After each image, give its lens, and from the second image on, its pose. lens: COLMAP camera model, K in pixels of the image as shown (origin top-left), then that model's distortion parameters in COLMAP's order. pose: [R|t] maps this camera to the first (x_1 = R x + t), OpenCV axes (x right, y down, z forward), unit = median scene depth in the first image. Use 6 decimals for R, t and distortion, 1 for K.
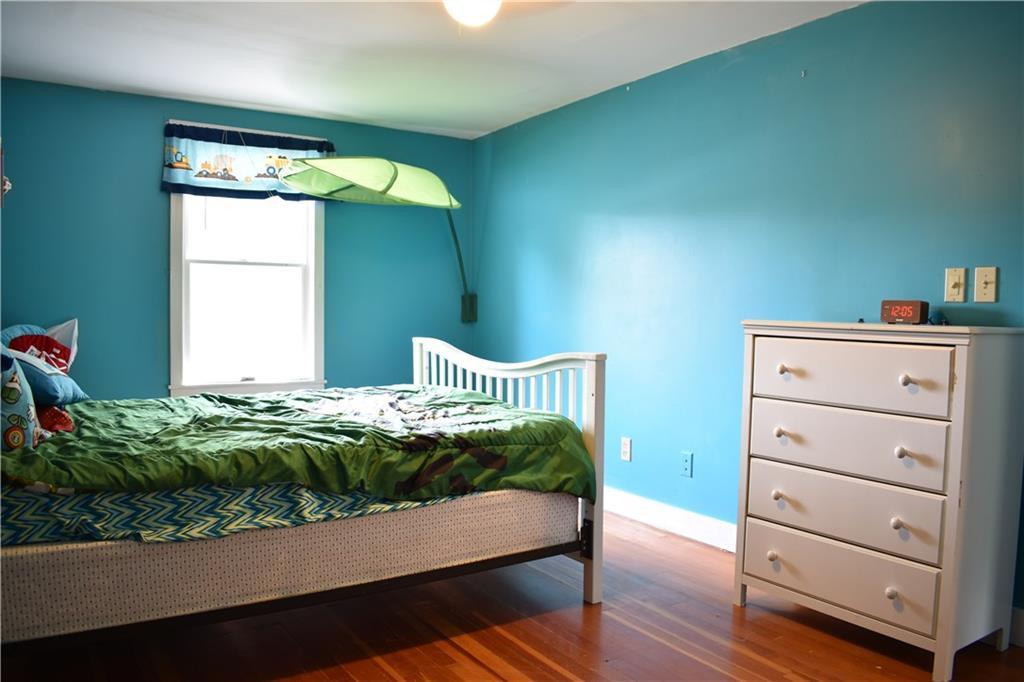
lens RADIAL K [[792.9, 0, 519.4], [0, 792.9, 344.1], [0, 0, 1]] dist [-0.092486, 0.008413]
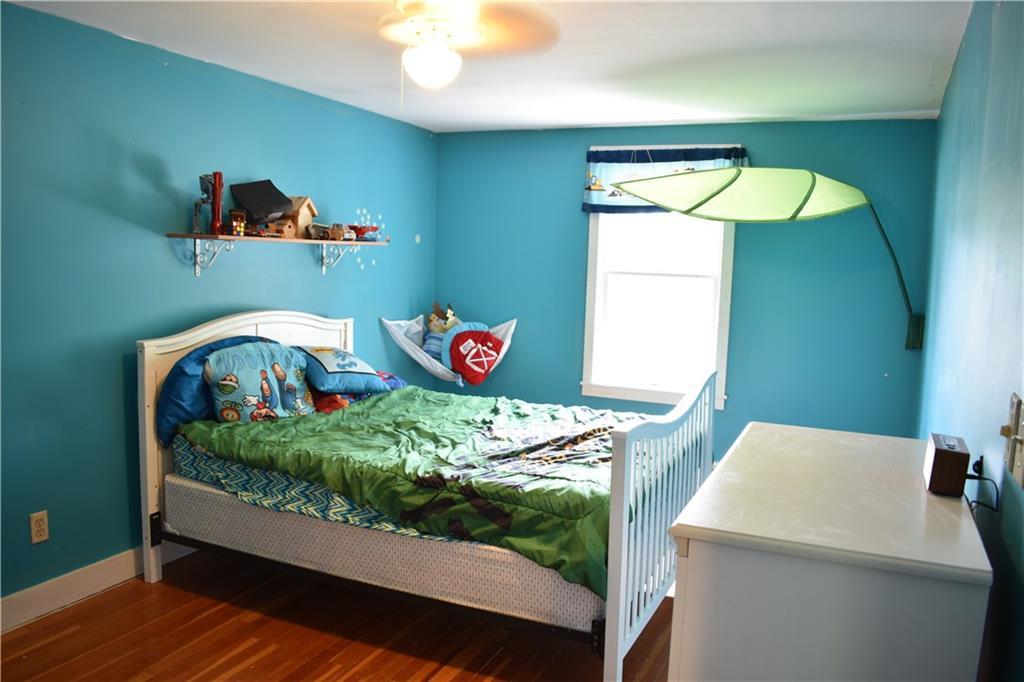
lens RADIAL K [[792.9, 0, 519.4], [0, 792.9, 344.1], [0, 0, 1]] dist [-0.092486, 0.008413]
pose [[0.526453, 0.099757, -0.844331, 0.765069], [-0.058350, 0.994990, 0.081176, -0.144293], [0.848200, 0.006531, 0.529637, 0.479950]]
